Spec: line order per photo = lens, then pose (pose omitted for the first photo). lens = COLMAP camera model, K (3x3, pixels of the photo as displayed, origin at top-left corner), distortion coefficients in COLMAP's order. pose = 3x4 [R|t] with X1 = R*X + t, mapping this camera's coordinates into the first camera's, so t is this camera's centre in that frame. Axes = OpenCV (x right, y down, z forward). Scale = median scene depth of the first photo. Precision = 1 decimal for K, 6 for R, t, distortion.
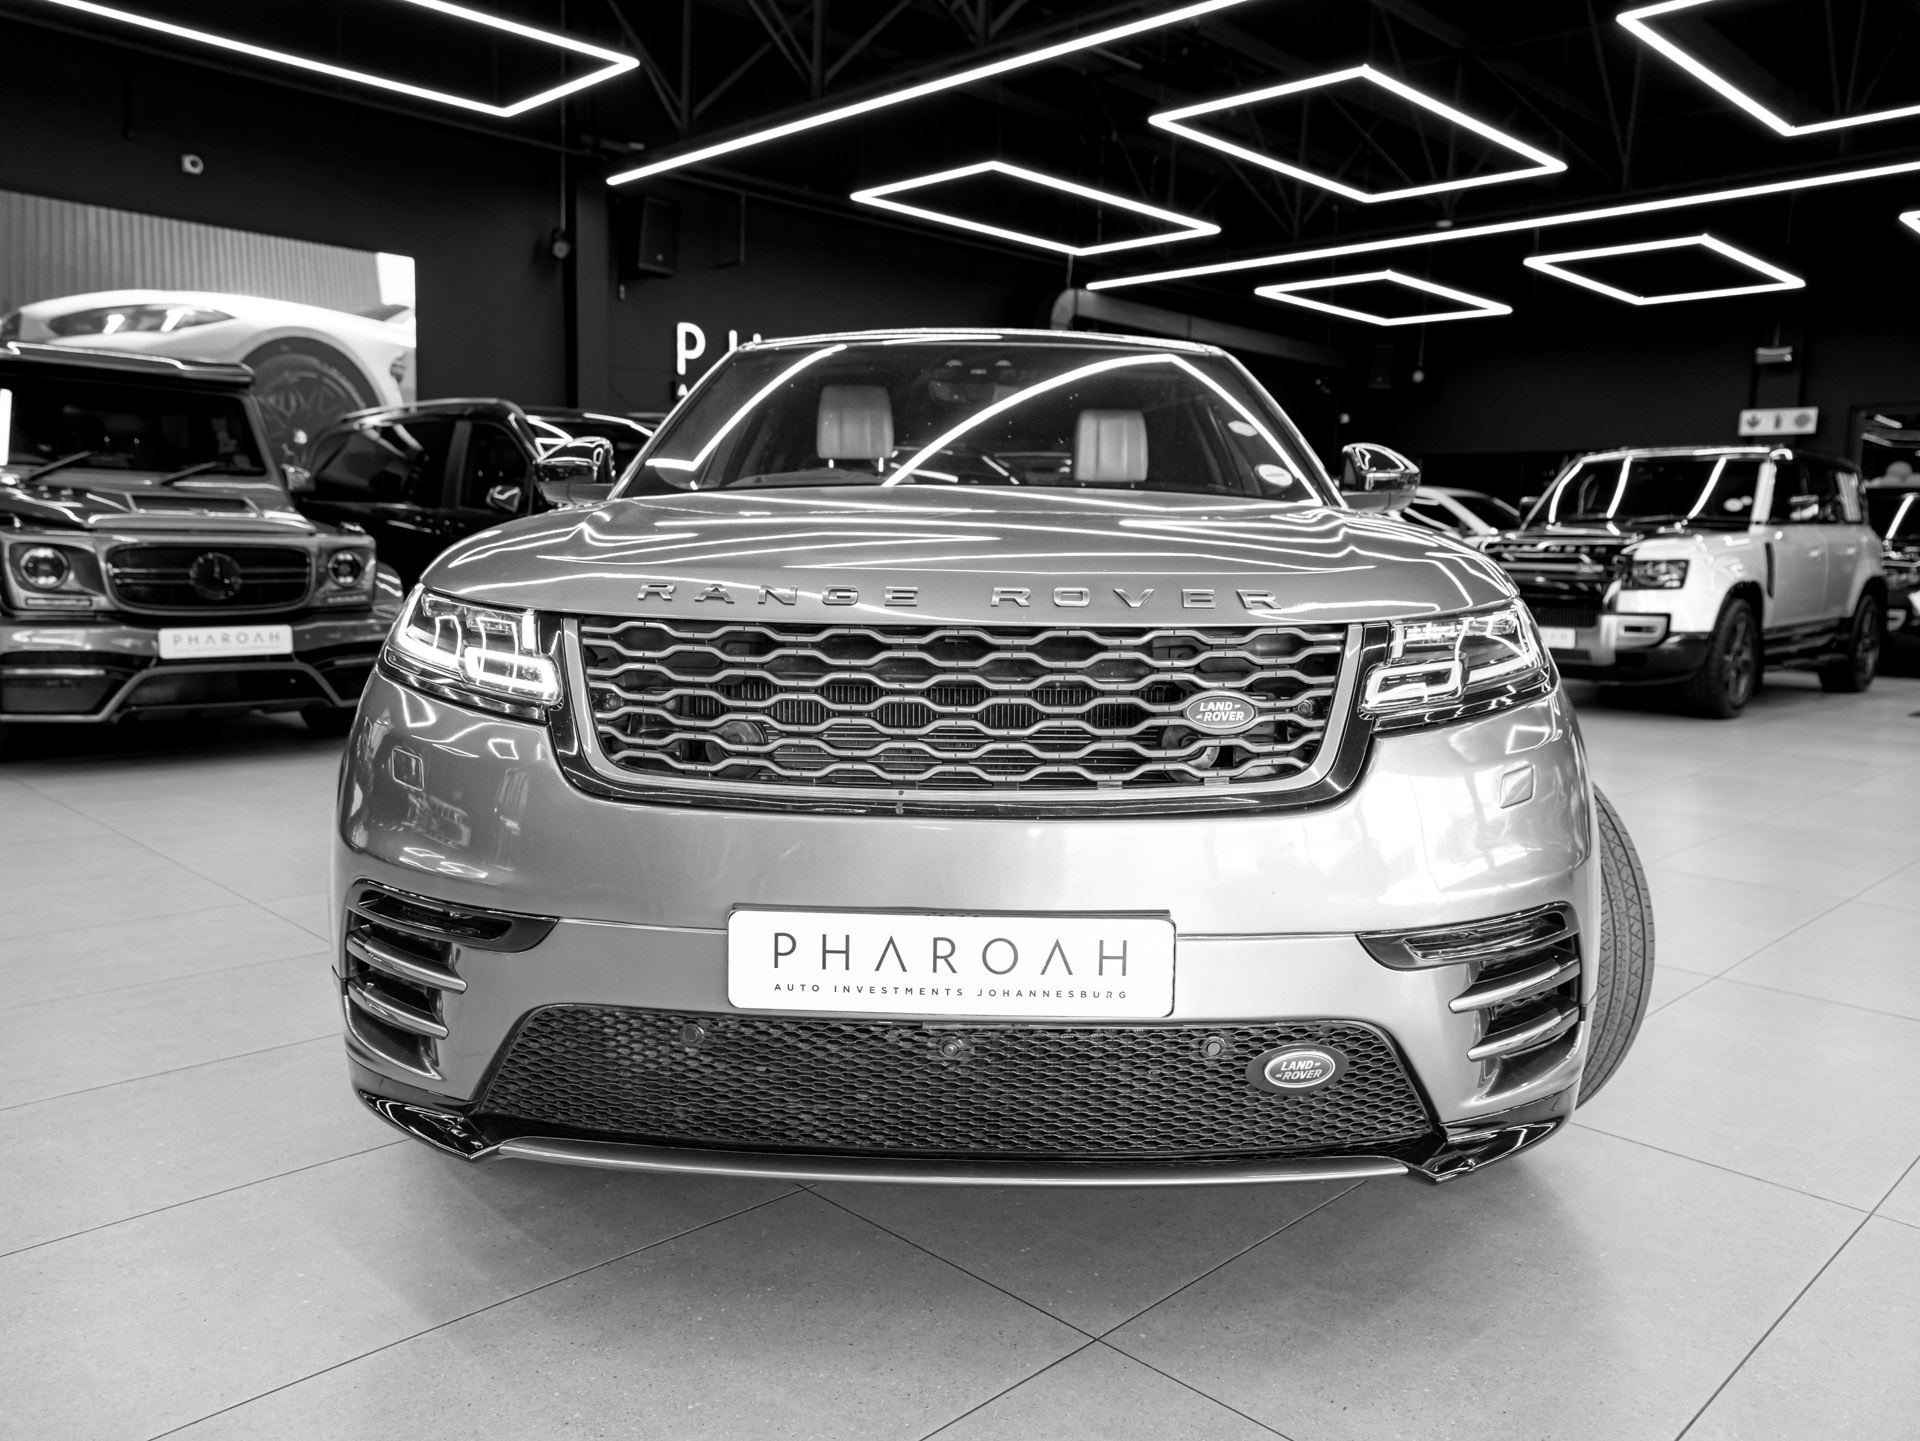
lens RADIAL K [[1449.7, 0, 960.1], [0, 1449.7, 718.6], [0, 0, 1]] dist [-0.028880, 0.069895]
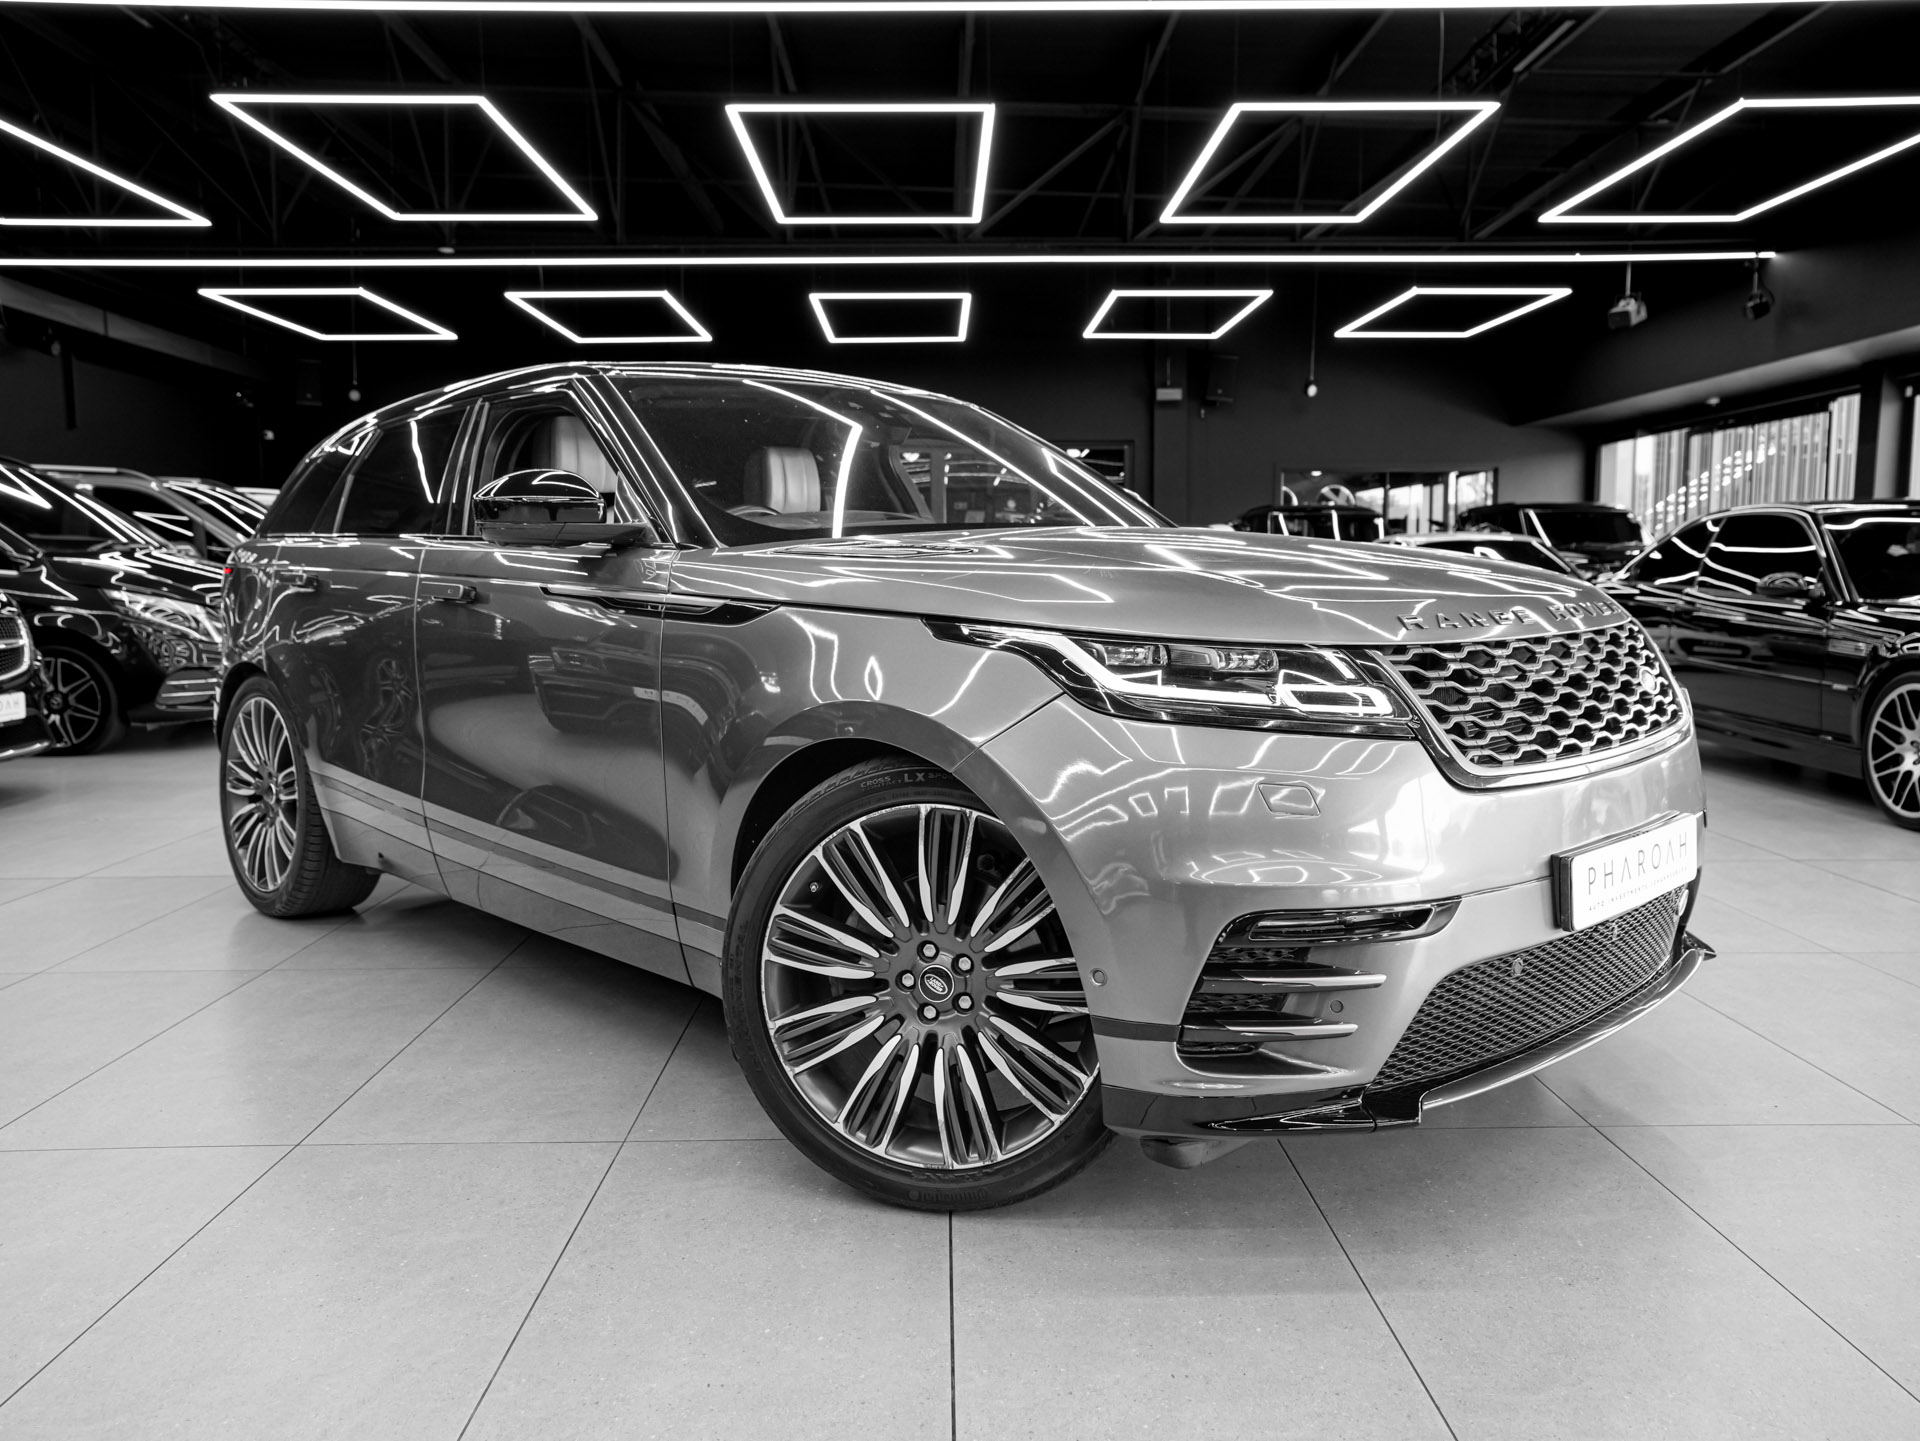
lens RADIAL K [[1449.7, 0, 960.1], [0, 1449.7, 718.6], [0, 0, 1]] dist [-0.028880, 0.069895]
pose [[0.694330, -0.101184, 0.712508, -0.412735], [0.109963, 0.993357, 0.033910, -0.027899], [-0.711206, 0.054805, 0.700844, 0.130613]]
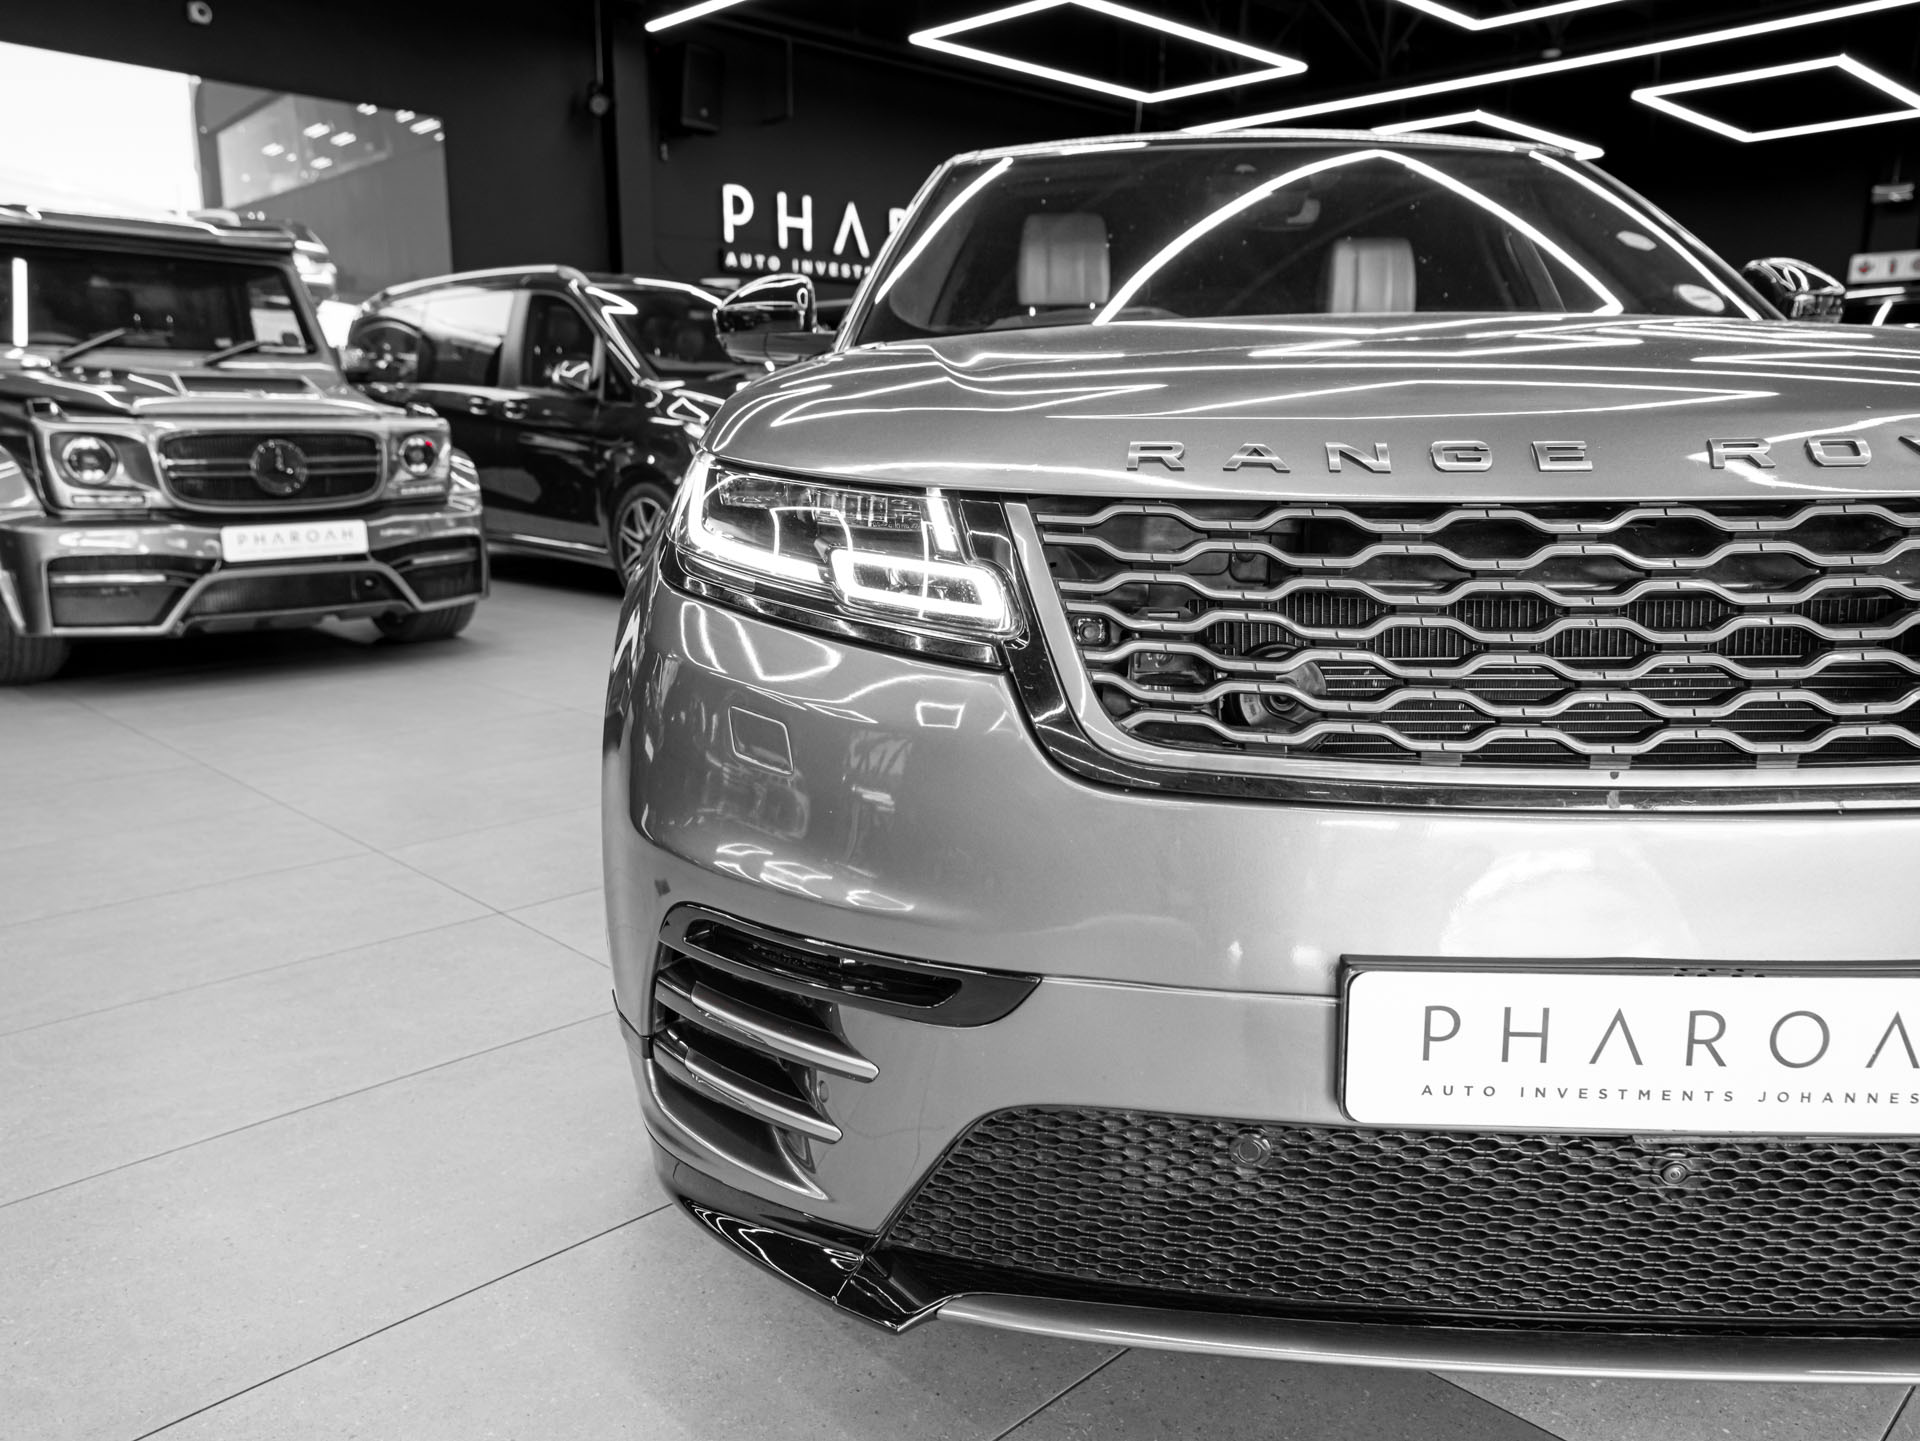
lens RADIAL K [[1449.7, 0, 960.1], [0, 1449.7, 718.6], [0, 0, 1]] dist [-0.028880, 0.069895]
pose [[0.999732, -0.018639, -0.013760, -0.088603], [0.019694, 0.996518, 0.081021, -0.008073], [0.012202, -0.081270, 0.996617, 0.109193]]
